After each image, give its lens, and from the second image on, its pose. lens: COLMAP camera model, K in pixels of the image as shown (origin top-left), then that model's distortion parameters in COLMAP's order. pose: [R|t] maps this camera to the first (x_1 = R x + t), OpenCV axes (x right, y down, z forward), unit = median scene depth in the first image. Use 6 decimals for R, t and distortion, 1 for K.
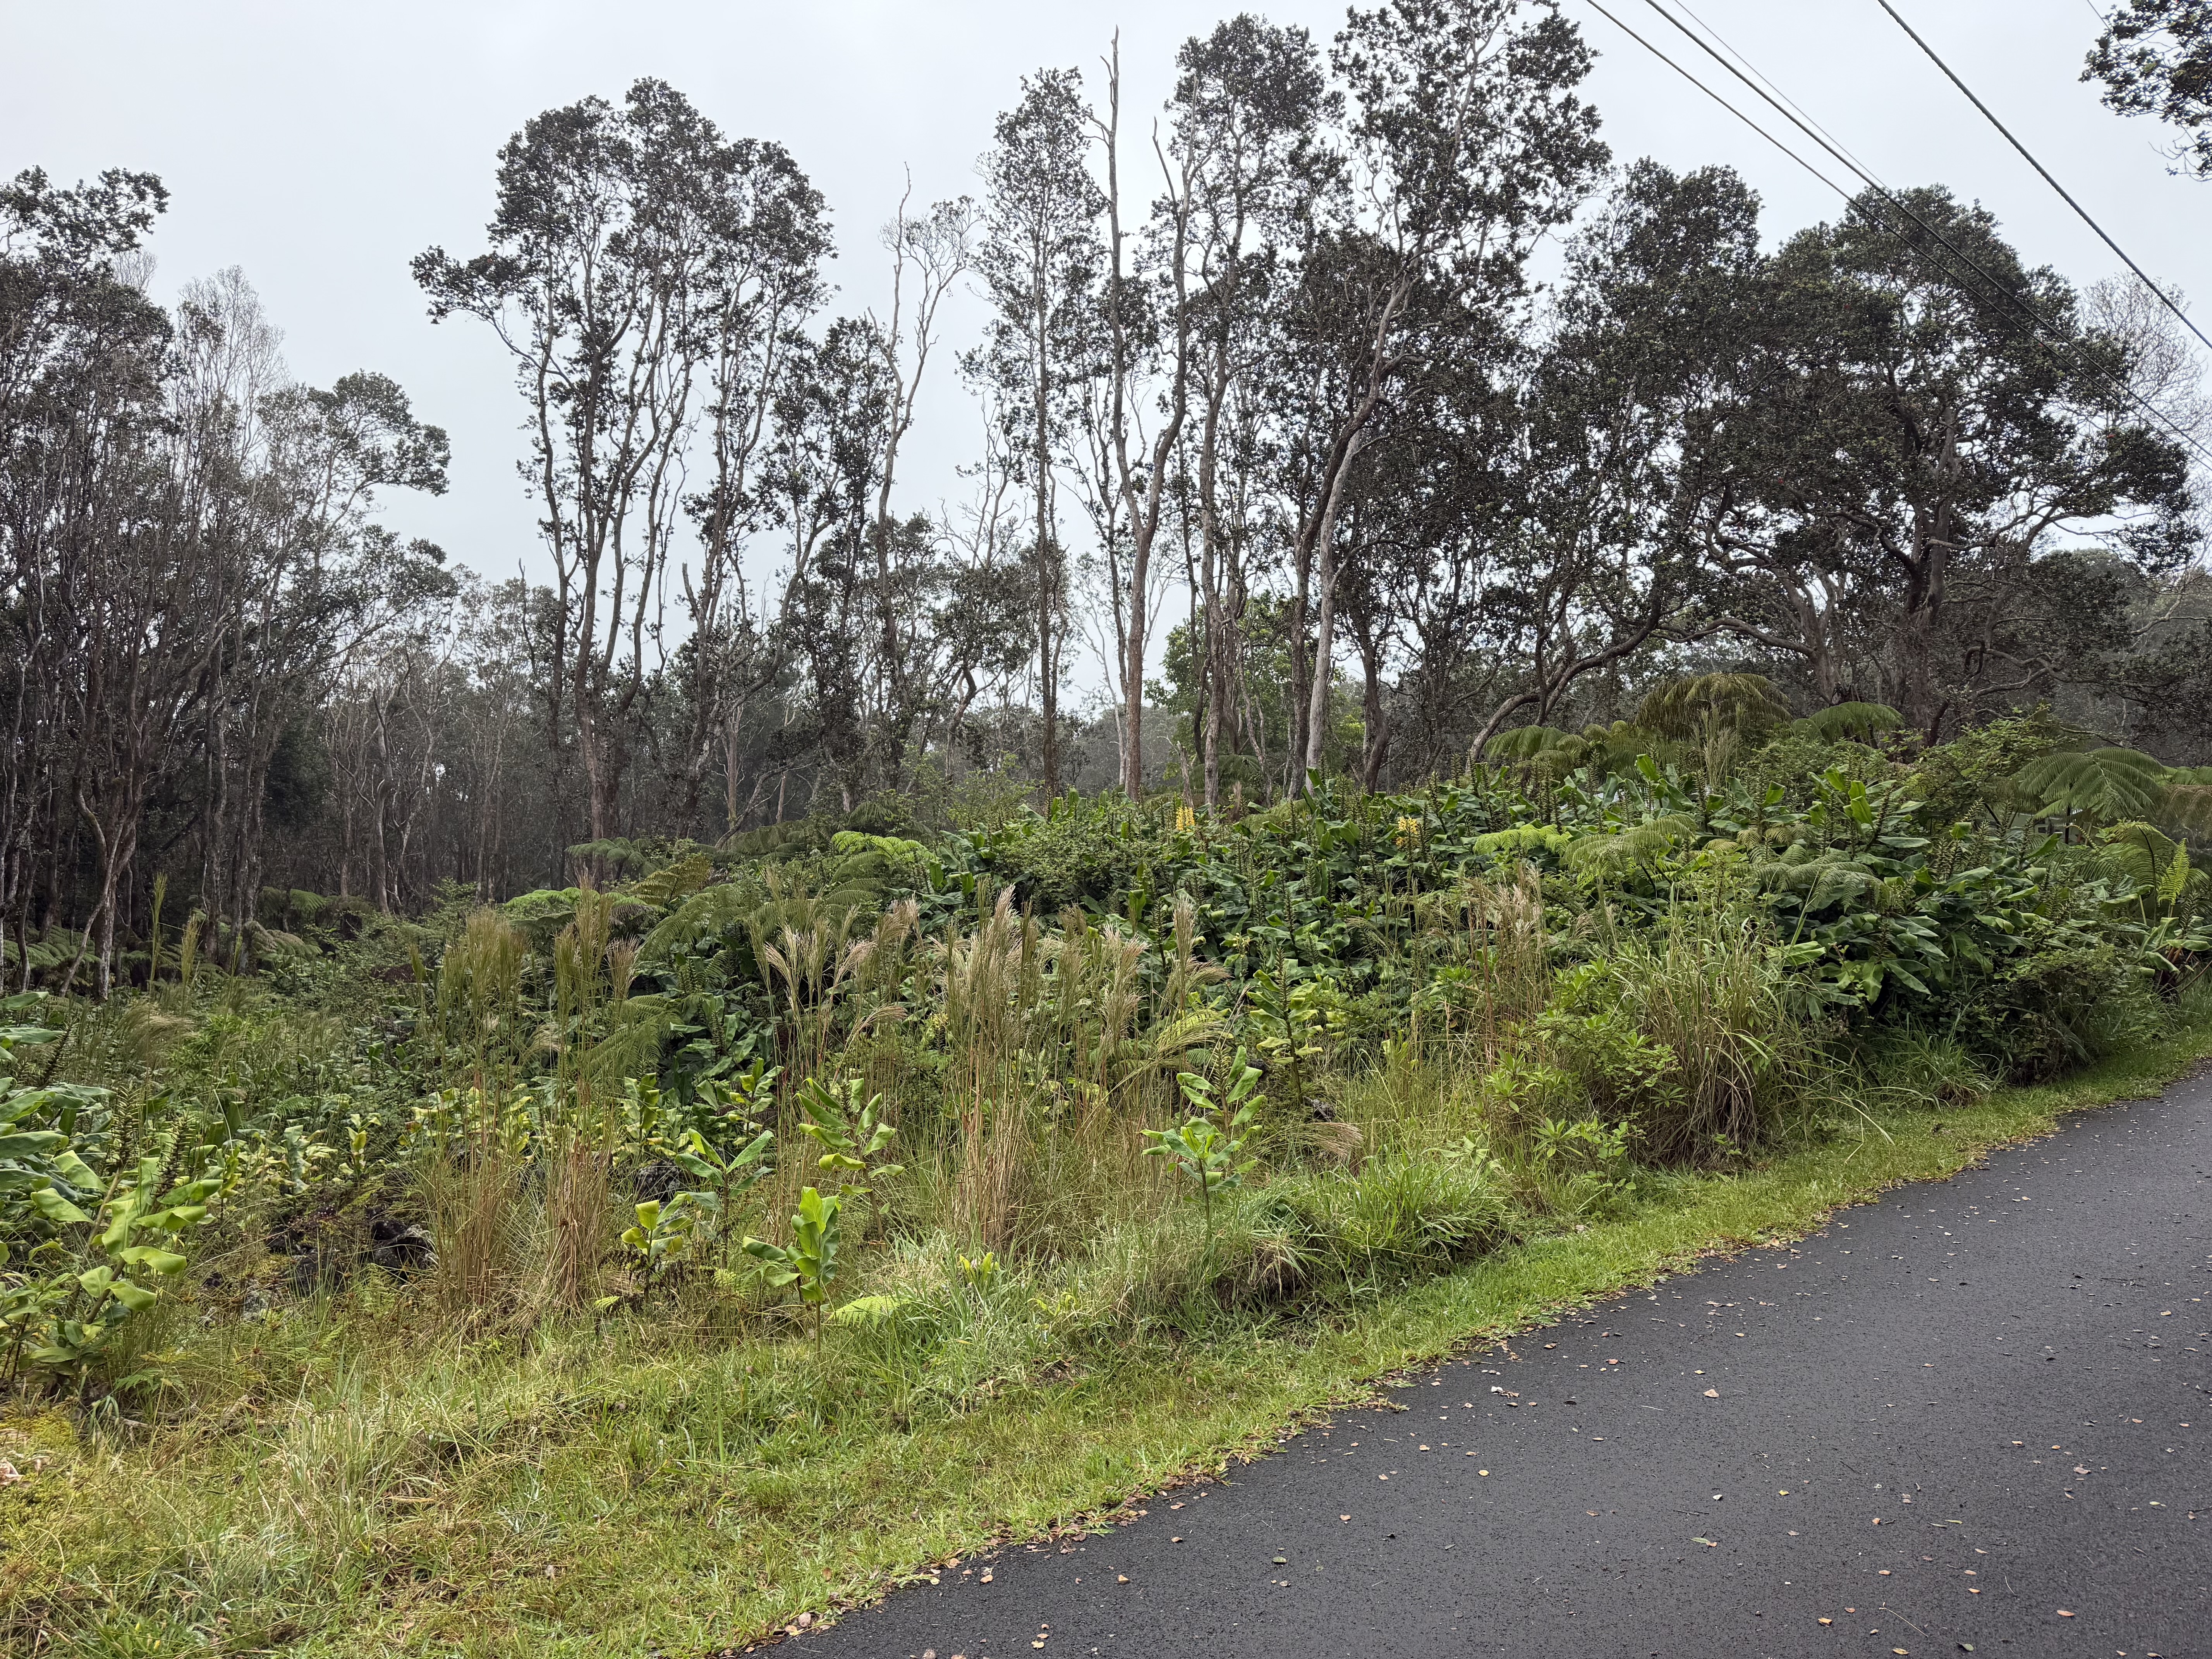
lens RADIAL K [[1538.6, 0, 1112.9], [0, 1538.6, 817.7], [0, 0, 1]] dist [0.033099, -0.051033]
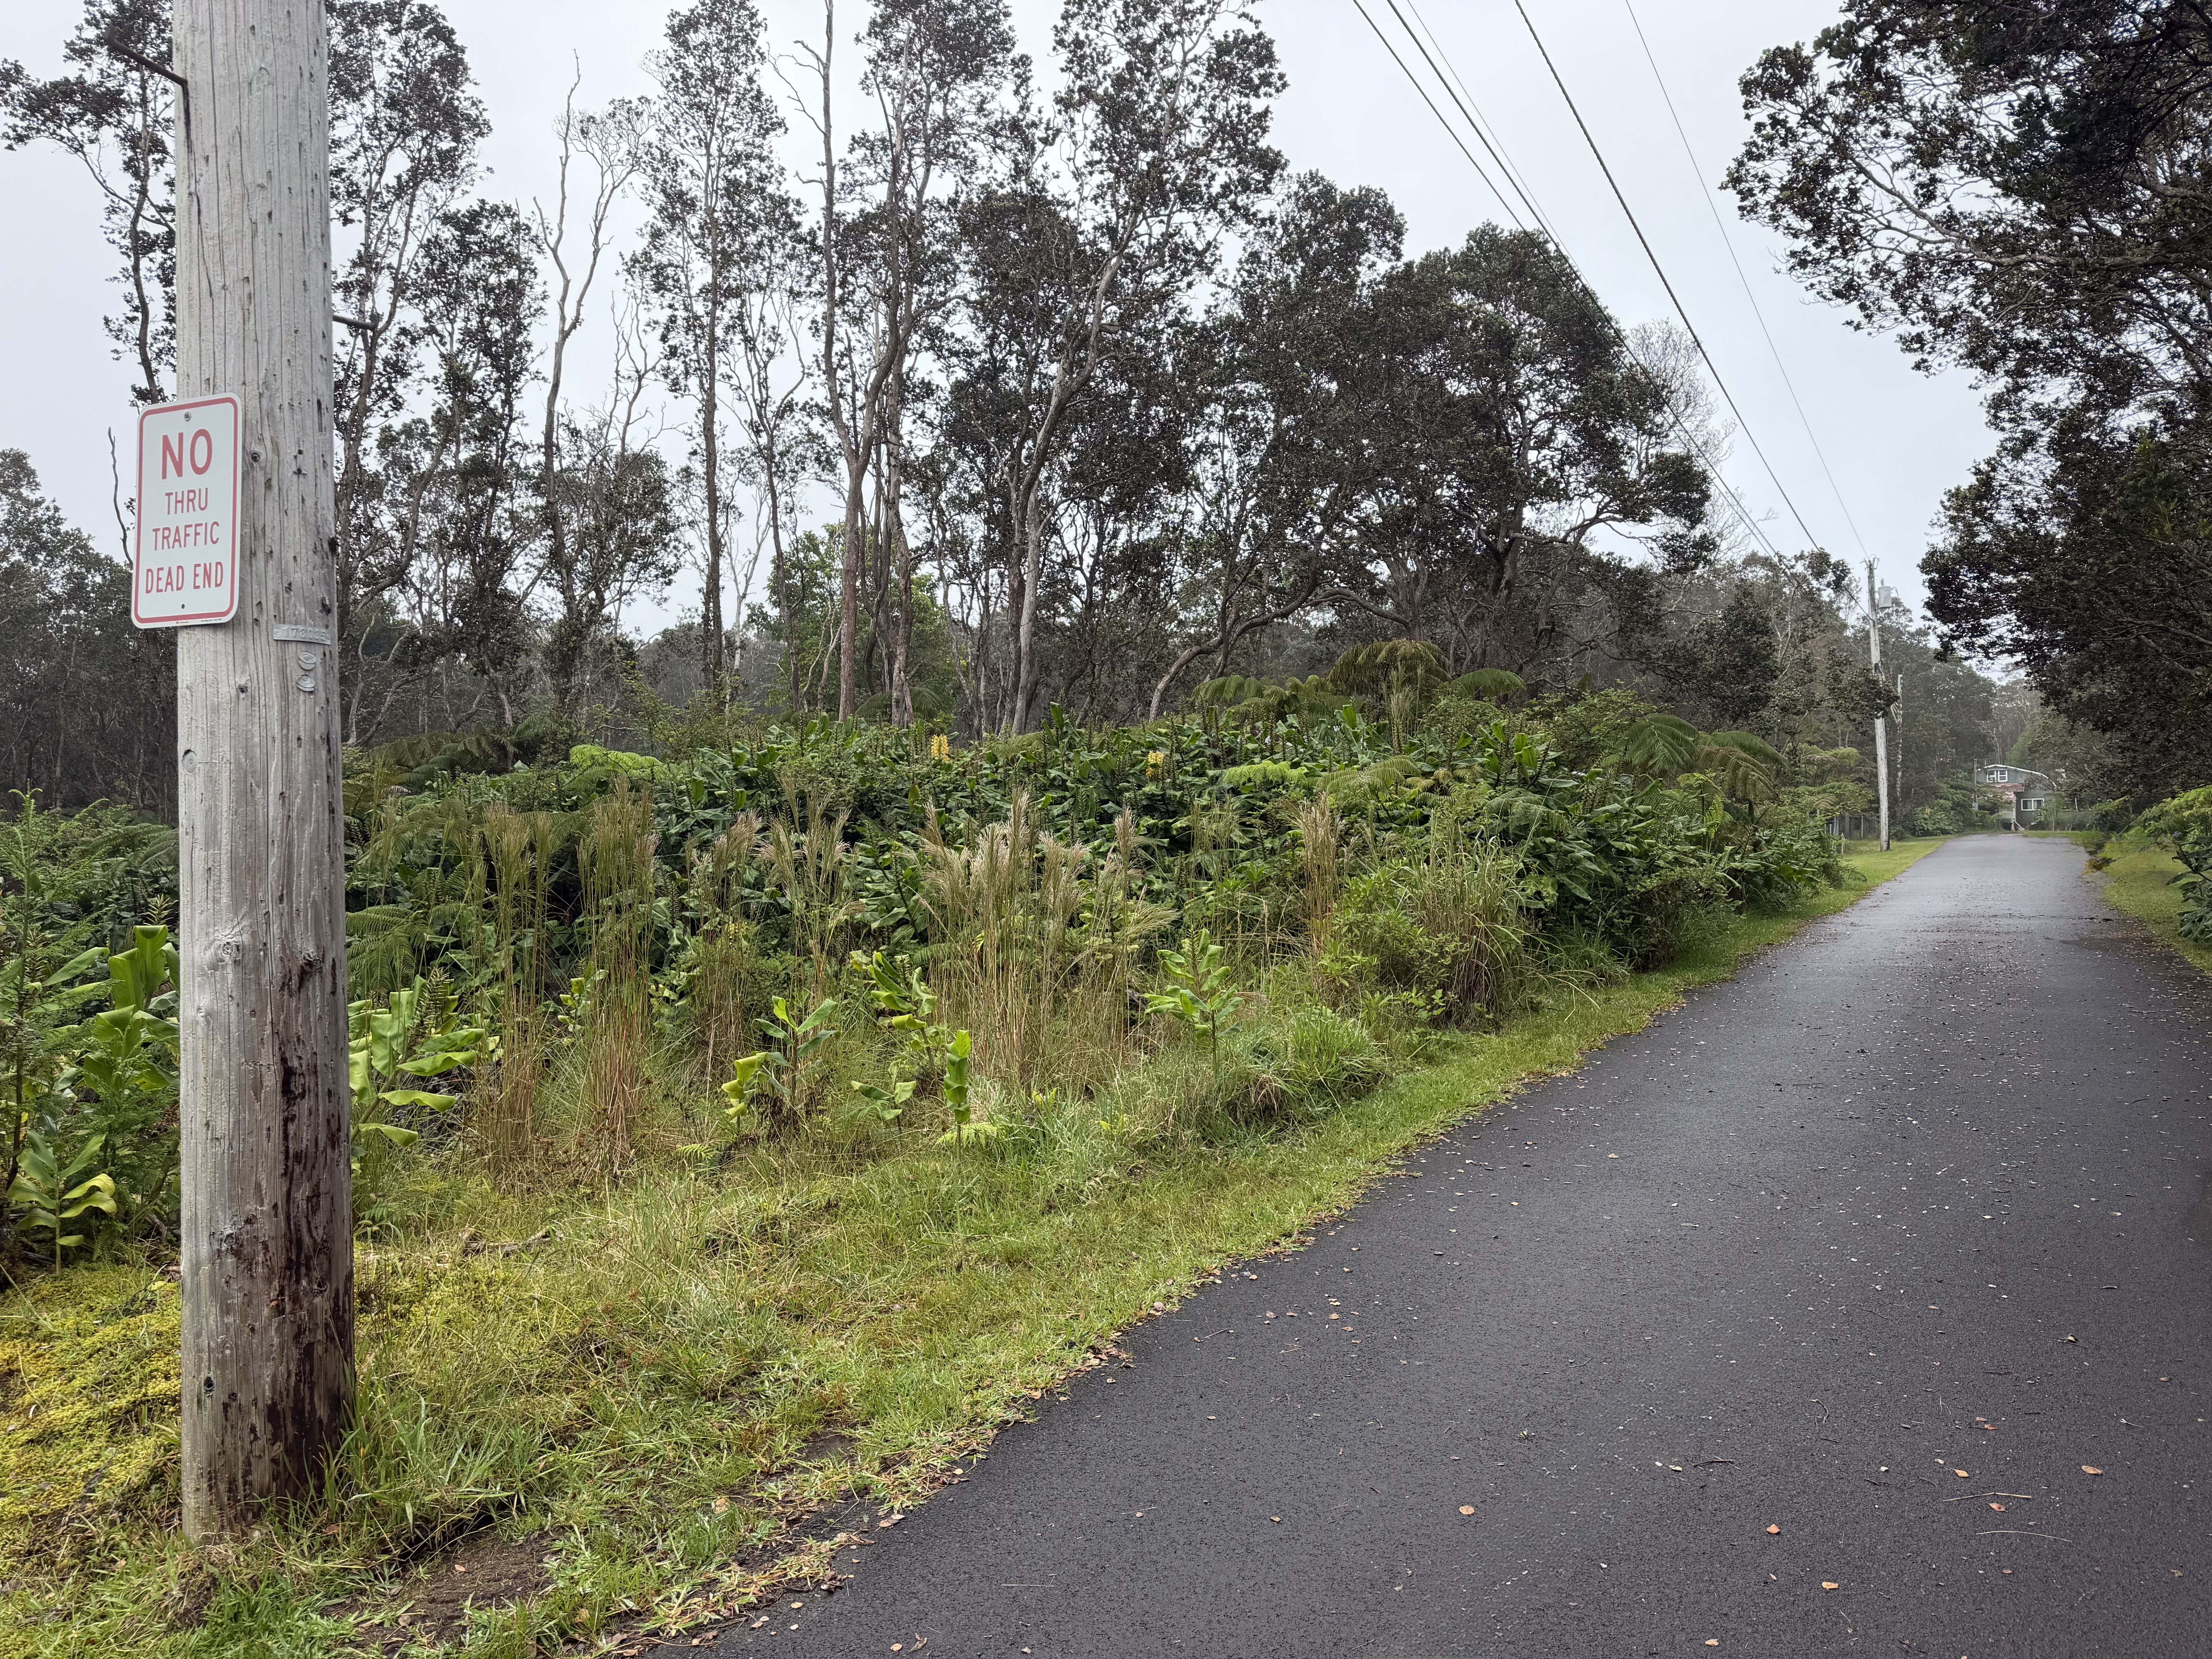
lens RADIAL K [[1538.6, 0, 1127.5], [0, 1538.6, 826.4], [0, 0, 1]] dist [0.033099, -0.051033]
pose [[0.952848, 0.019354, 0.302830, -0.109035], [-0.034193, 0.998456, 0.043775, 0.004319], [-0.301515, -0.052065, 0.952039, -0.049892]]
